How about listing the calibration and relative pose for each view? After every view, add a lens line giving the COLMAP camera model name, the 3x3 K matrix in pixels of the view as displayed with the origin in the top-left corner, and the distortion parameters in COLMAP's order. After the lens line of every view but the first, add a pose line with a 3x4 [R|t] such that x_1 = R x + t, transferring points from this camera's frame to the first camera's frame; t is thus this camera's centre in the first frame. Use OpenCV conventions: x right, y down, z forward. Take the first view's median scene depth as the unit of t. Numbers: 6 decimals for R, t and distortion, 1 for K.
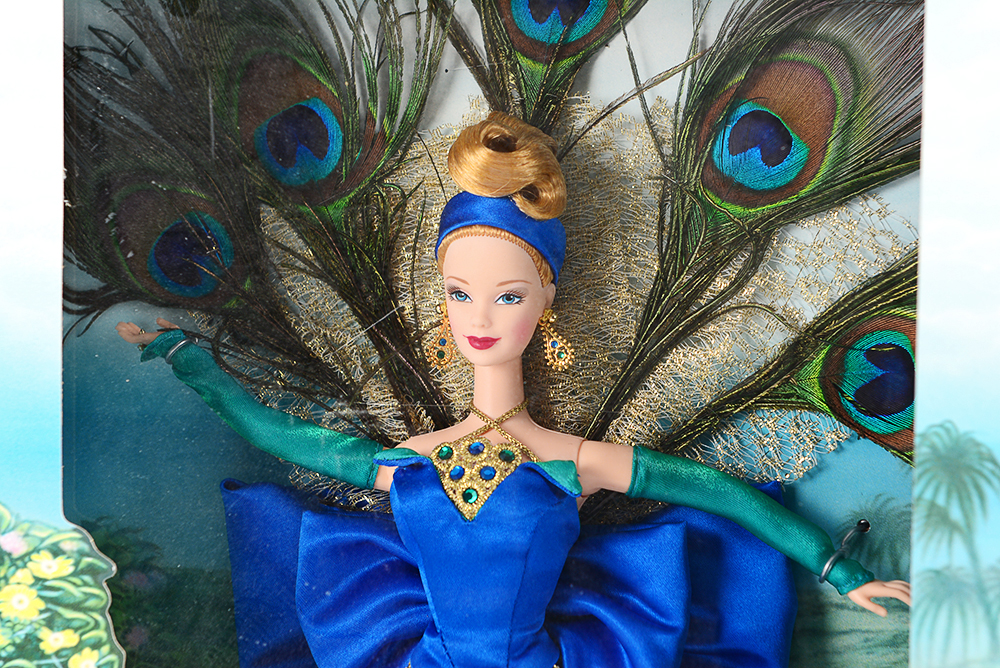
lens RADIAL K [[2202.4, 0, 500.0], [0, 2202.4, 334.0], [0, 0, 1]] dist [0.030332, -0.034089]
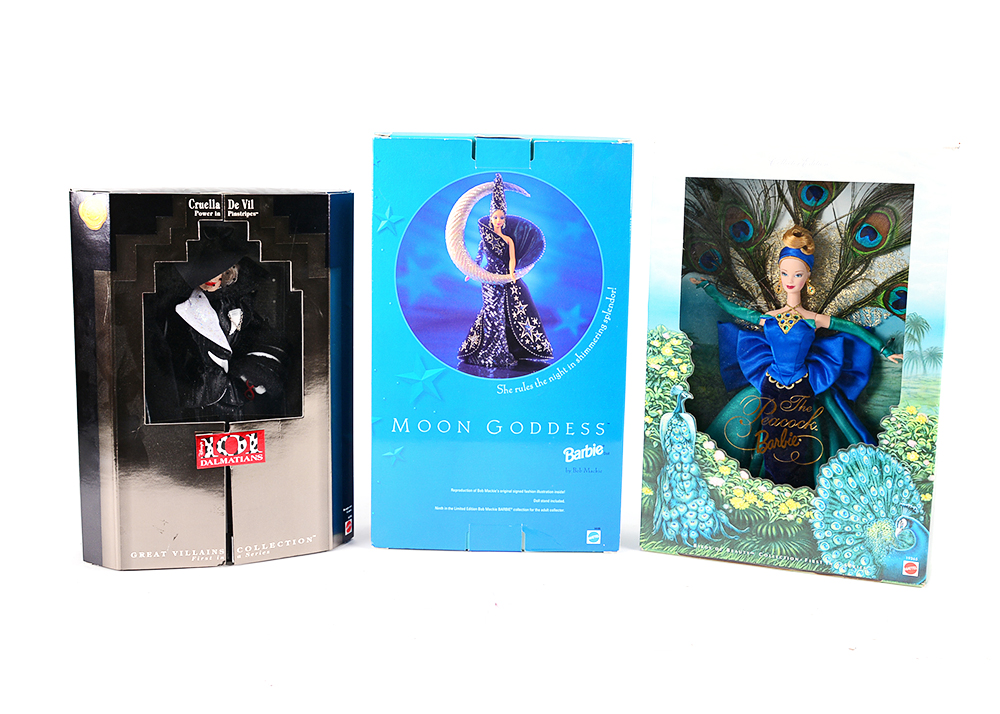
lens RADIAL K [[1140.8, 0, 500.0], [0, 1140.8, 357.0], [0, 0, 1]] dist [-0.097793, -0.001197]
pose [[0.974410, 0.037112, -0.221693, -0.057115], [-0.013332, 0.994081, 0.107817, -0.078556], [0.224382, -0.102102, 0.969138, -0.986552]]
